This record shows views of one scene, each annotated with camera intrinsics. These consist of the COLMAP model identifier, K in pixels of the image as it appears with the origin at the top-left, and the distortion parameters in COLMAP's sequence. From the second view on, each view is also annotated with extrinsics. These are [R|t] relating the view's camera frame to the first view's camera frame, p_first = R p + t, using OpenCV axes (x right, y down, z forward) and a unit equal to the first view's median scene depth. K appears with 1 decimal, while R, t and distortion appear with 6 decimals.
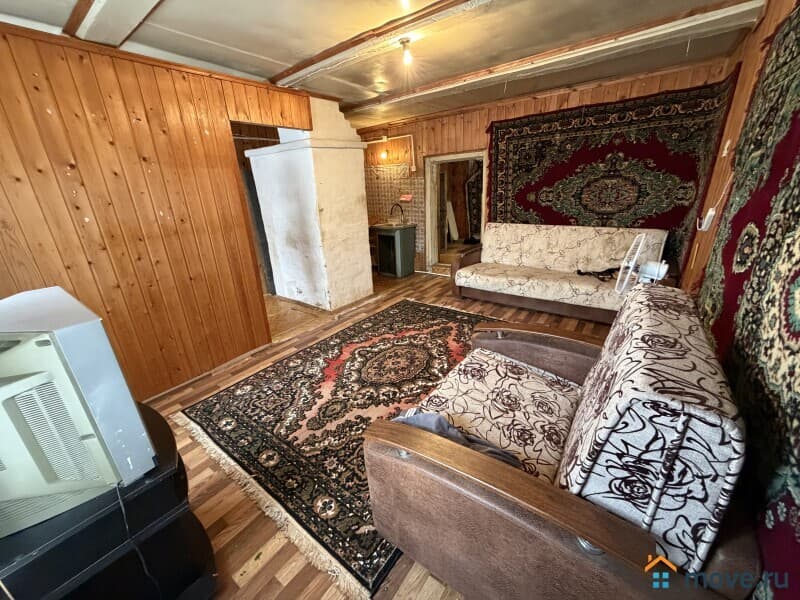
lens RADIAL K [[319.8, 0, 399.9], [0, 319.8, 299.7], [0, 0, 1]] dist [0.001400, -0.000150]
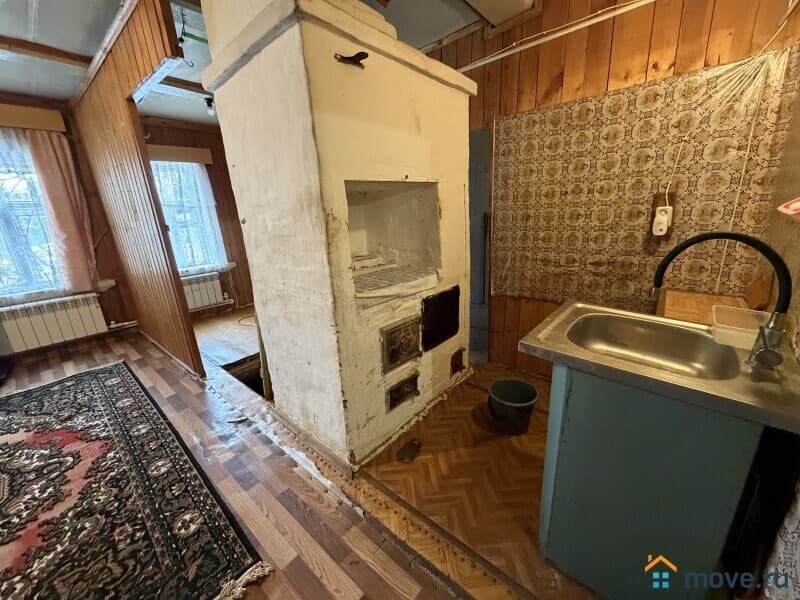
lens RADIAL K [[319.8, 0, 398.3], [0, 319.8, 299.9], [0, 0, 1]] dist [0.001400, -0.000150]
pose [[-0.073901, 0.327524, -0.941949, 0.258613], [-0.294365, 0.895283, 0.334392, -0.439964], [0.952832, 0.301988, 0.030249, 1.350732]]
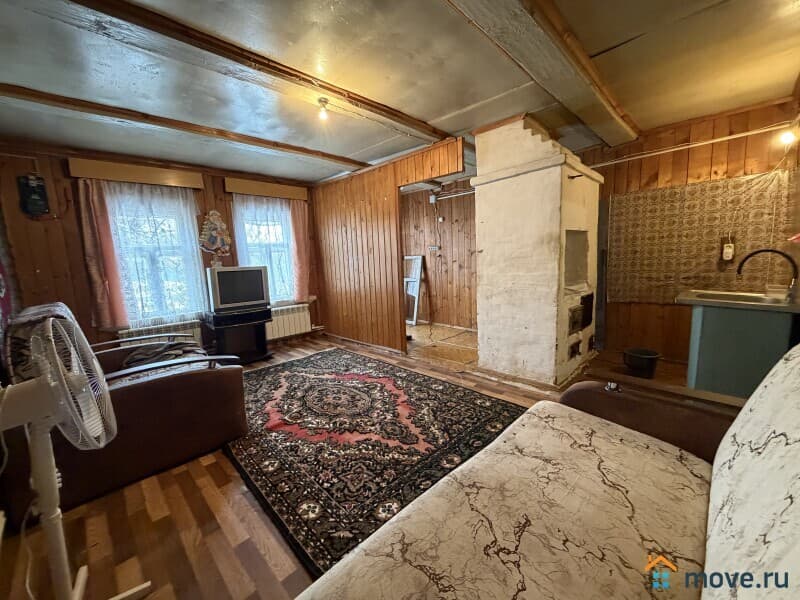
lens RADIAL K [[319.8, 0, 398.1], [0, 319.8, 300.4], [0, 0, 1]] dist [0.001400, -0.000150]
pose [[-0.142241, 0.187963, -0.971822, 0.733381], [-0.296450, 0.928648, 0.223002, -0.307597], [0.944396, 0.319817, -0.076370, 0.969401]]
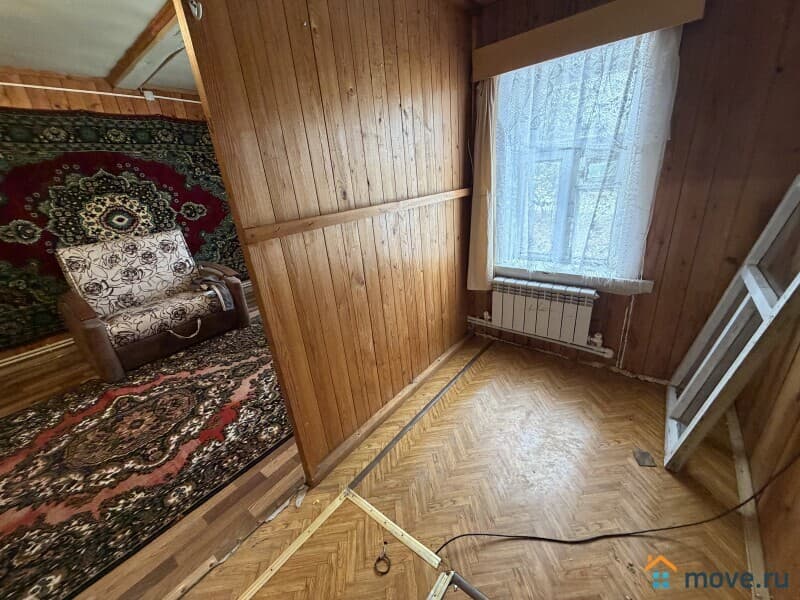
lens RADIAL K [[319.8, 0, 397.9], [0, 319.8, 299.7], [0, 0, 1]] dist [0.001400, -0.000150]
pose [[-0.991268, 0.103020, 0.082307, -0.582577], [0.131644, 0.737291, 0.662625, -0.350898], [0.007579, 0.667675, -0.744415, 1.138448]]
